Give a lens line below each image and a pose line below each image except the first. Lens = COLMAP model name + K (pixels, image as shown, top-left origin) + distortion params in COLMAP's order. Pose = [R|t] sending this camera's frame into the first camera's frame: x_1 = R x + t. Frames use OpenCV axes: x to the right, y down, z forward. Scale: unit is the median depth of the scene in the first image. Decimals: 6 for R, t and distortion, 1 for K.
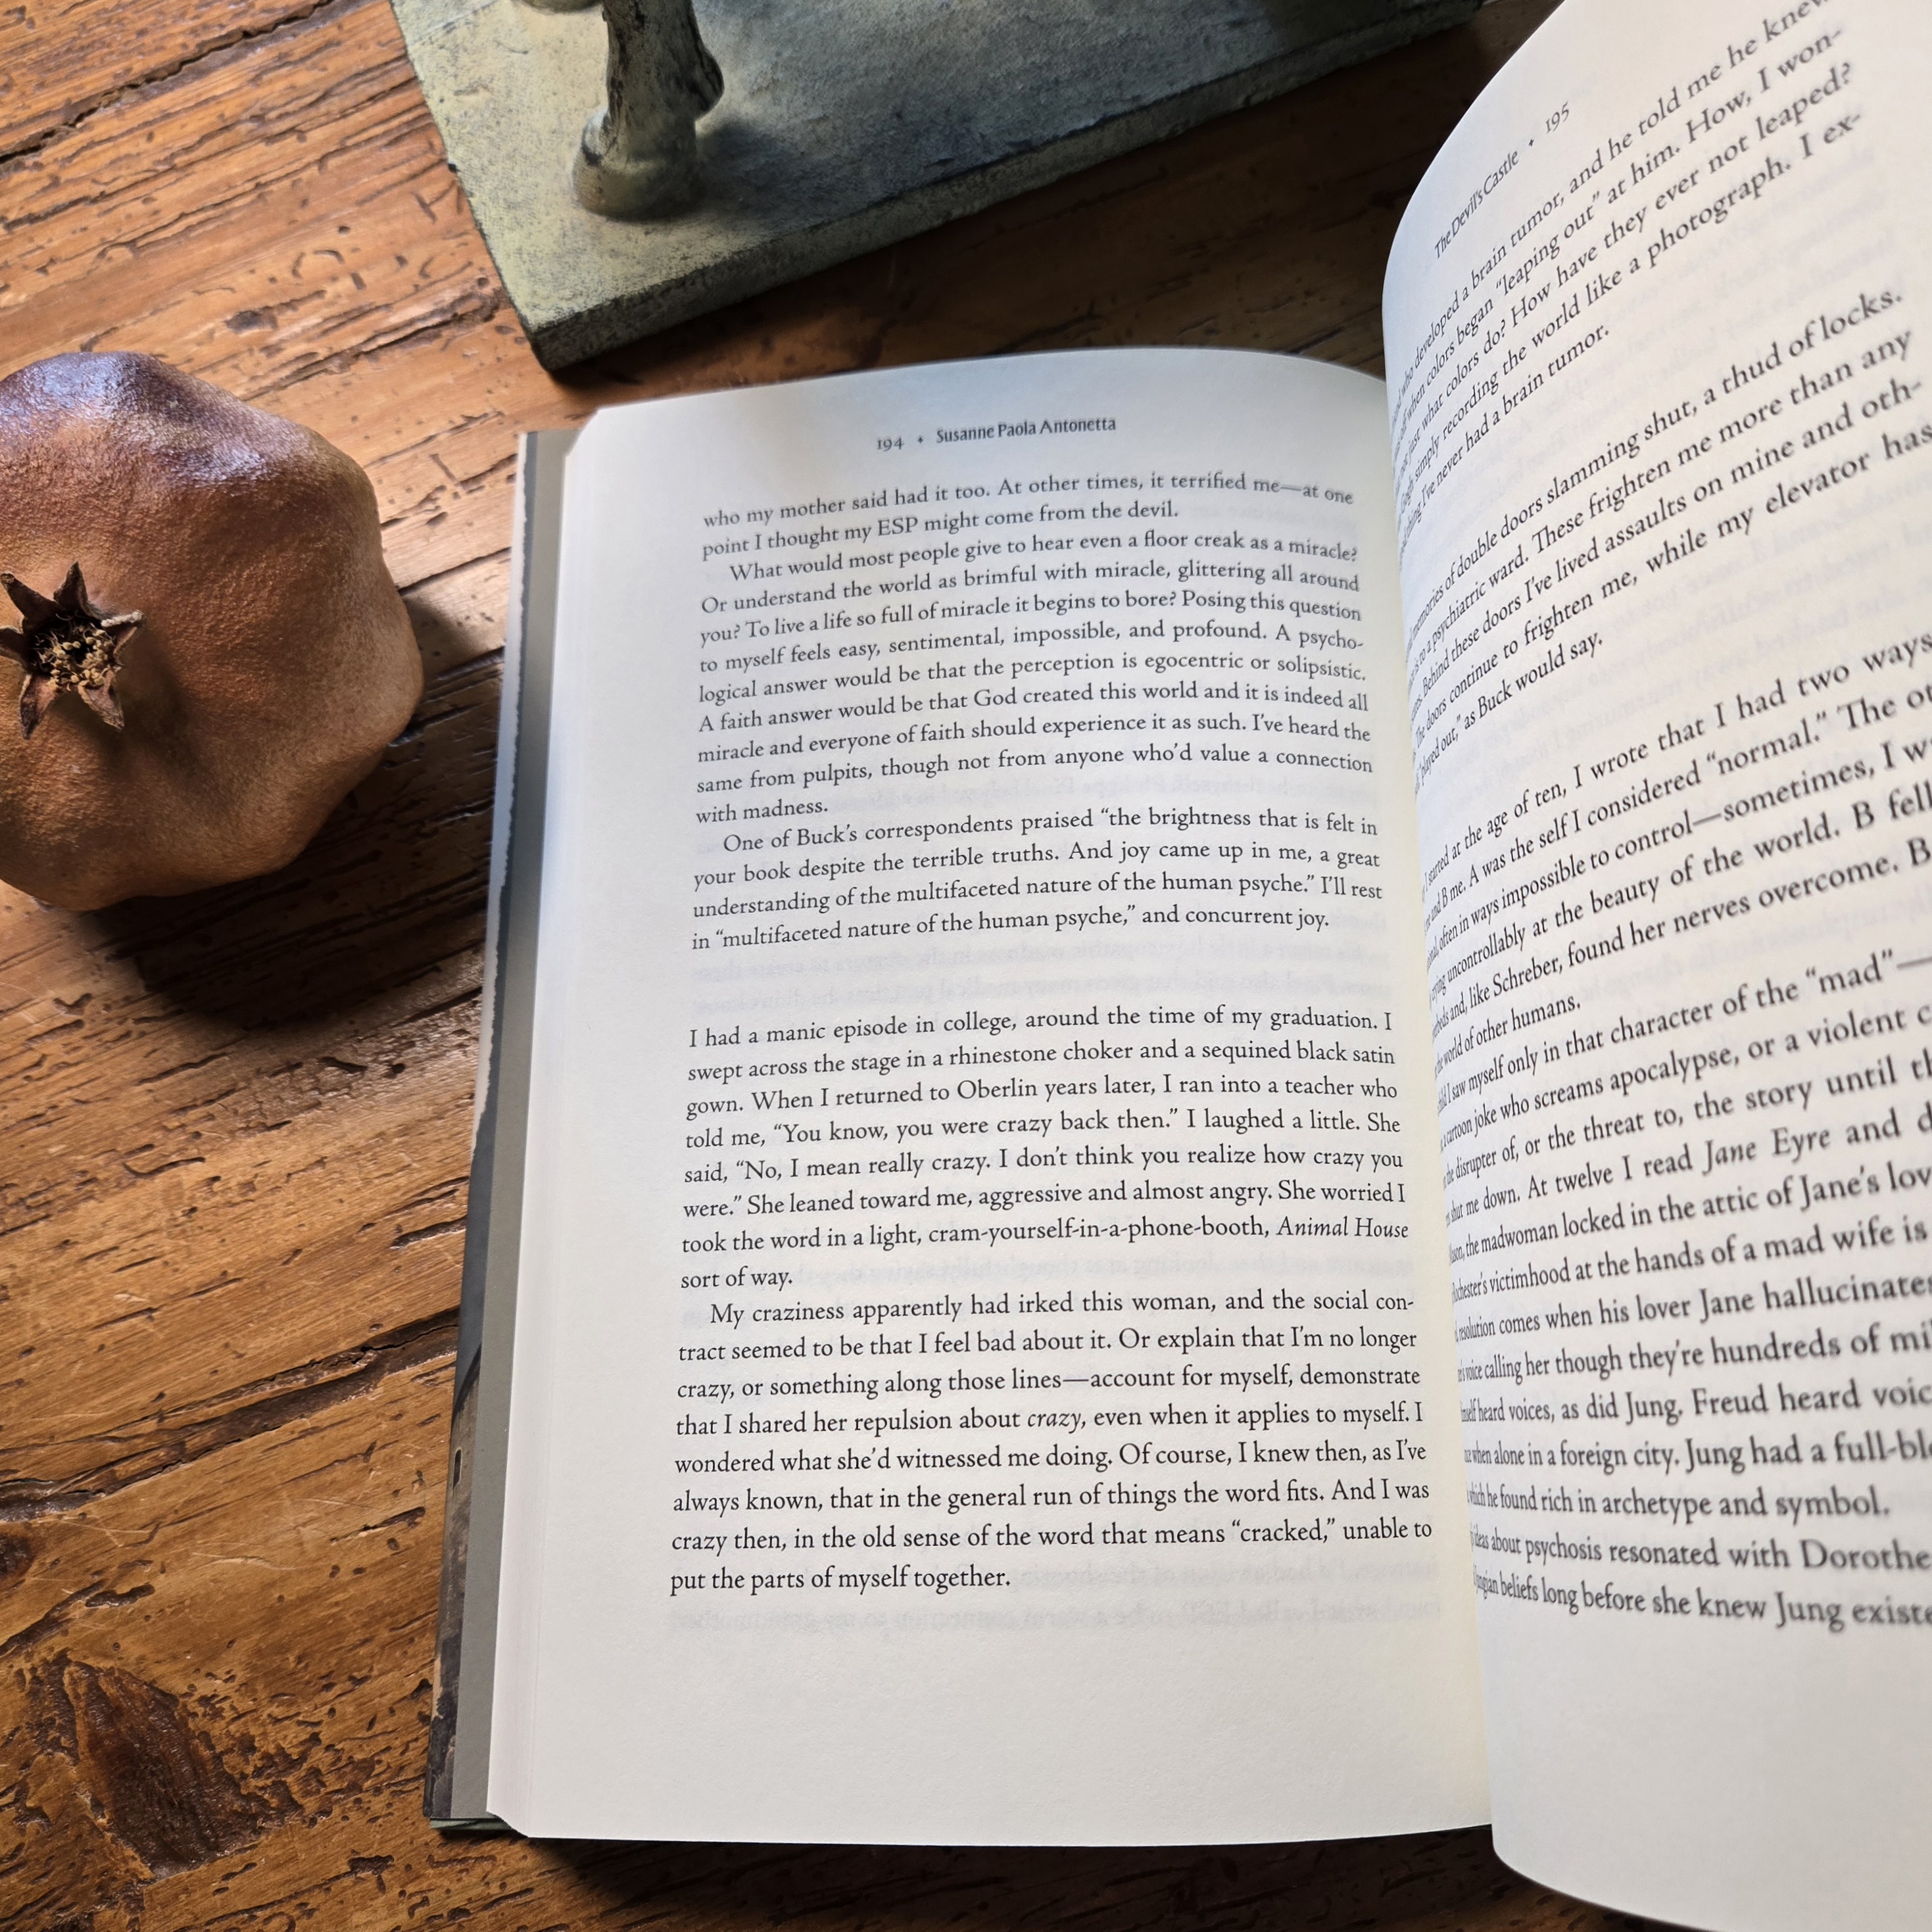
lens RADIAL K [[1822.8, 0, 985.9], [0, 1822.8, 957.6], [0, 0, 1]] dist [0.009552, 0.000686]
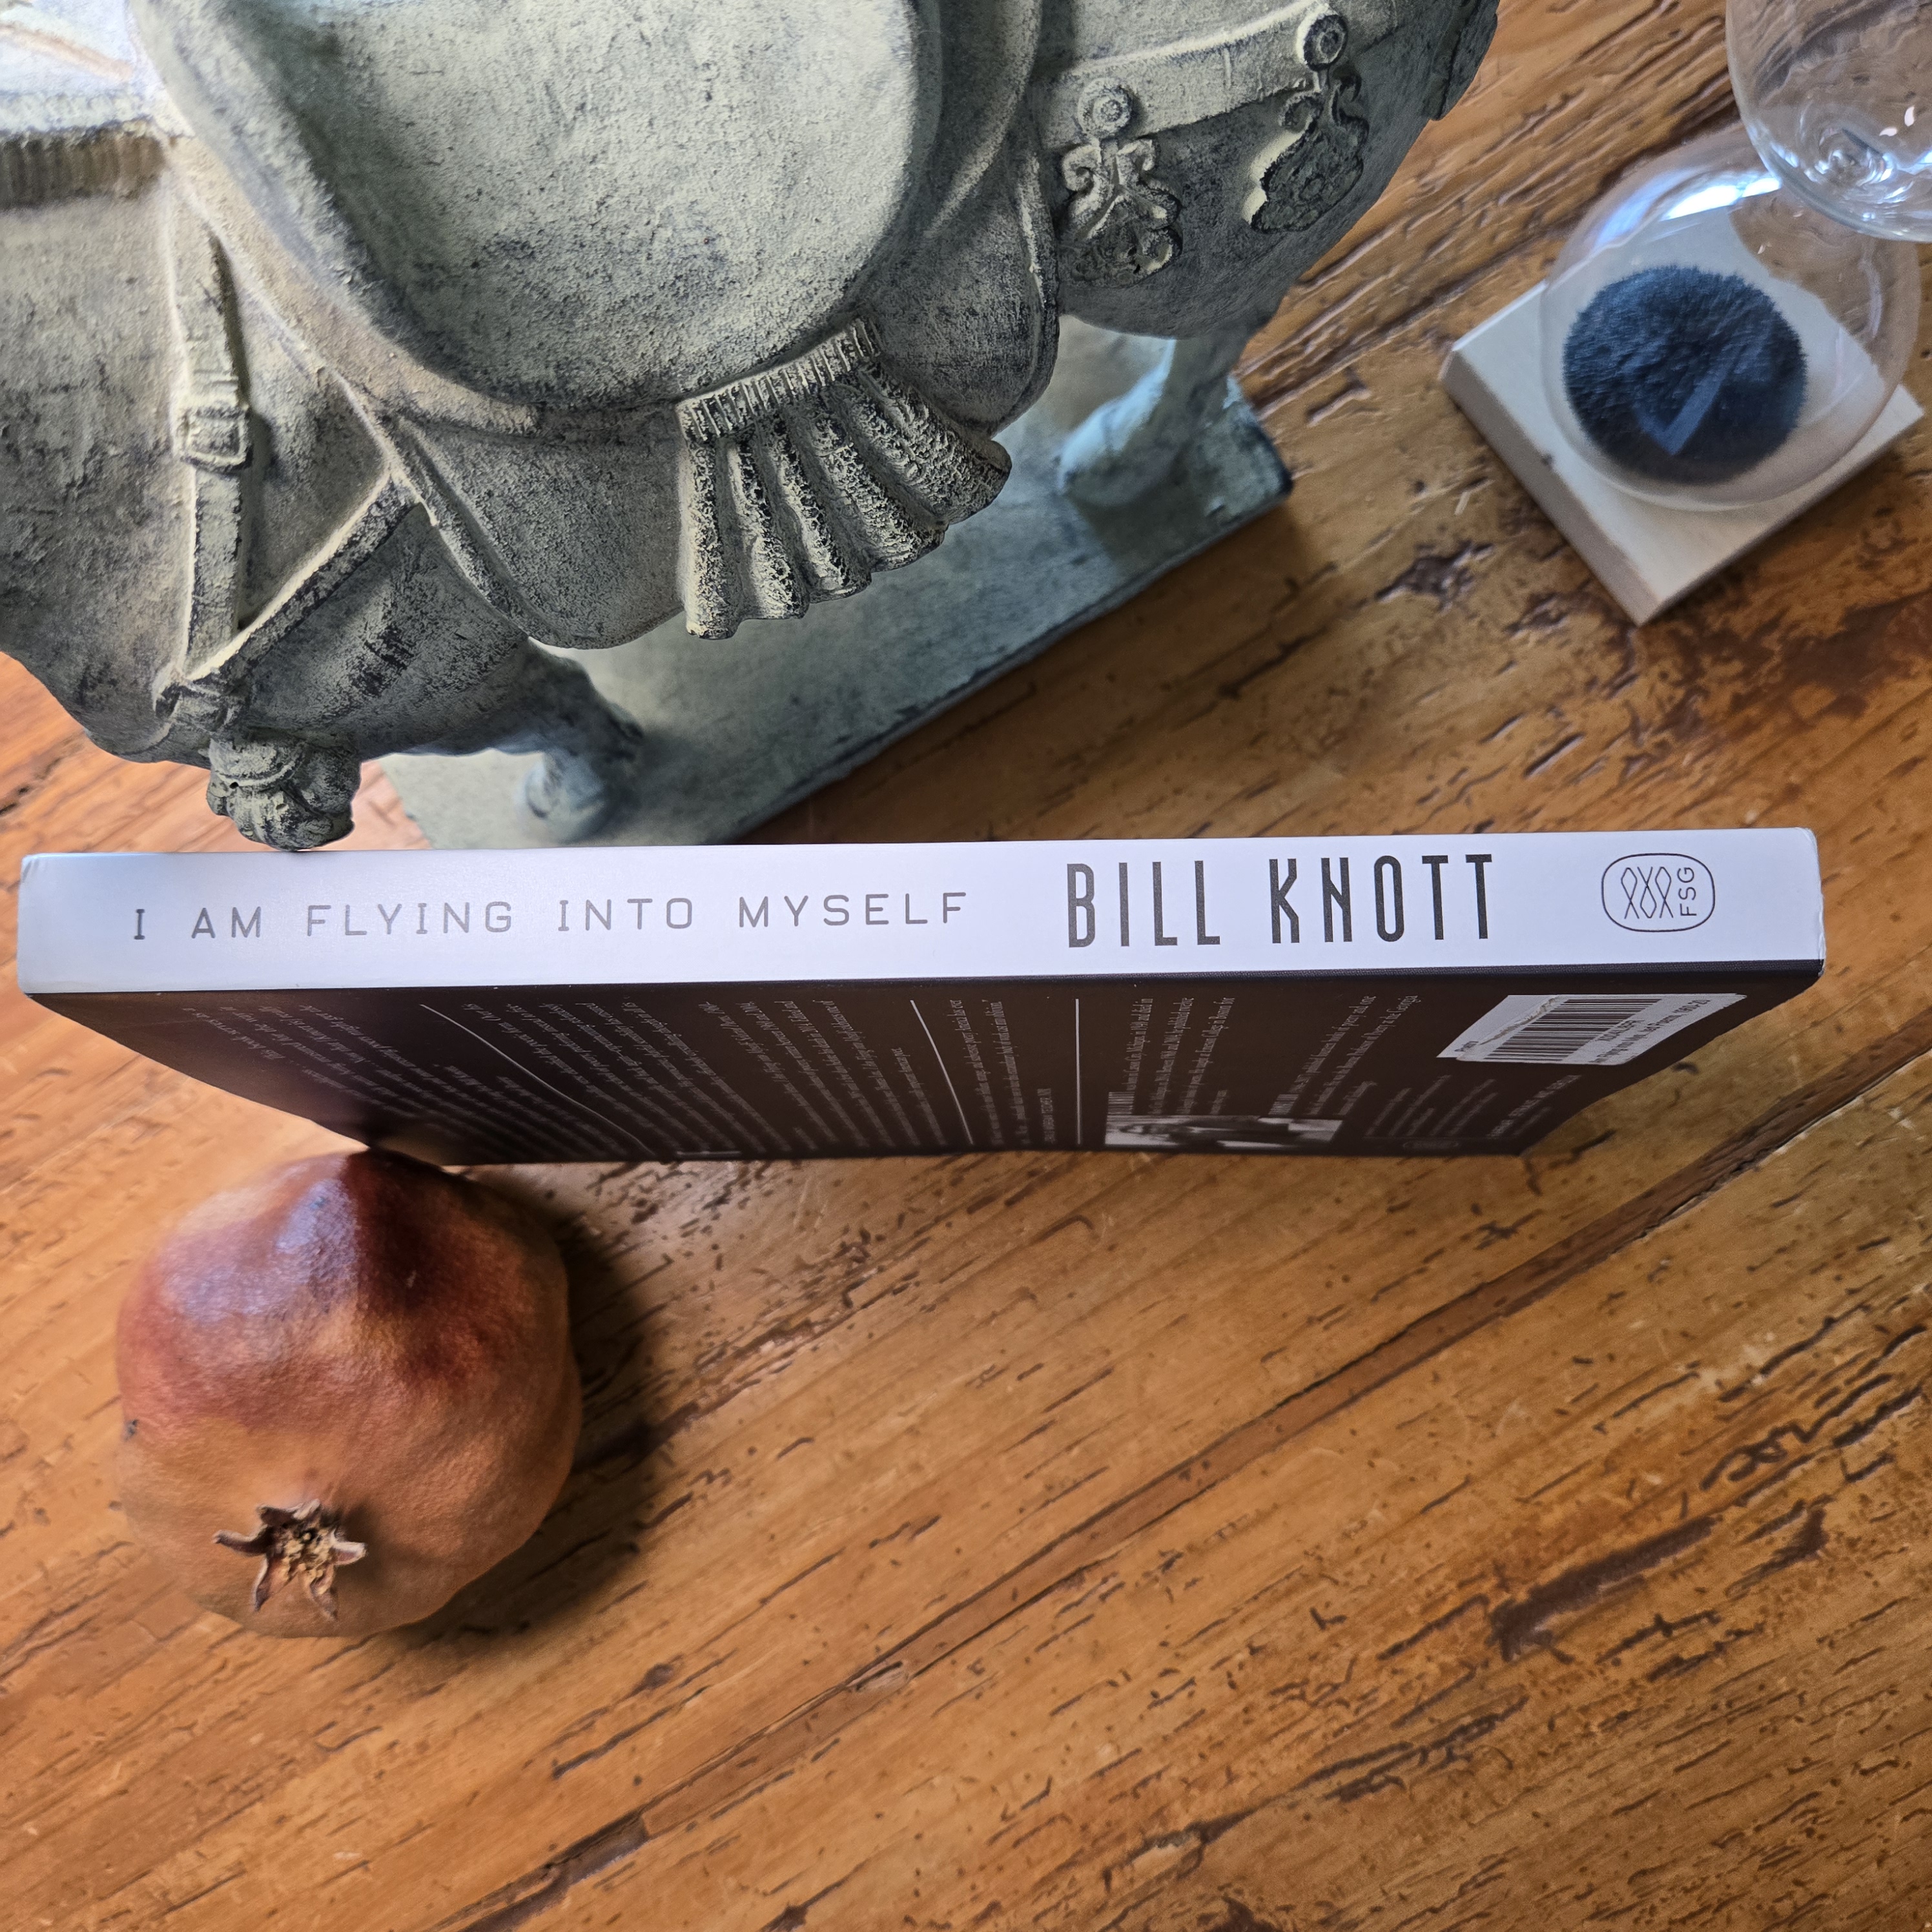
lens RADIAL K [[1810.3, 0, 977.1], [0, 1810.3, 962.4], [0, 0, 1]] dist [0.031488, -0.045627]
pose [[0.986385, -0.162603, 0.024578, 0.009239], [0.158398, 0.979587, 0.123772, -0.459262], [-0.044202, -0.118194, 0.992006, -0.137808]]
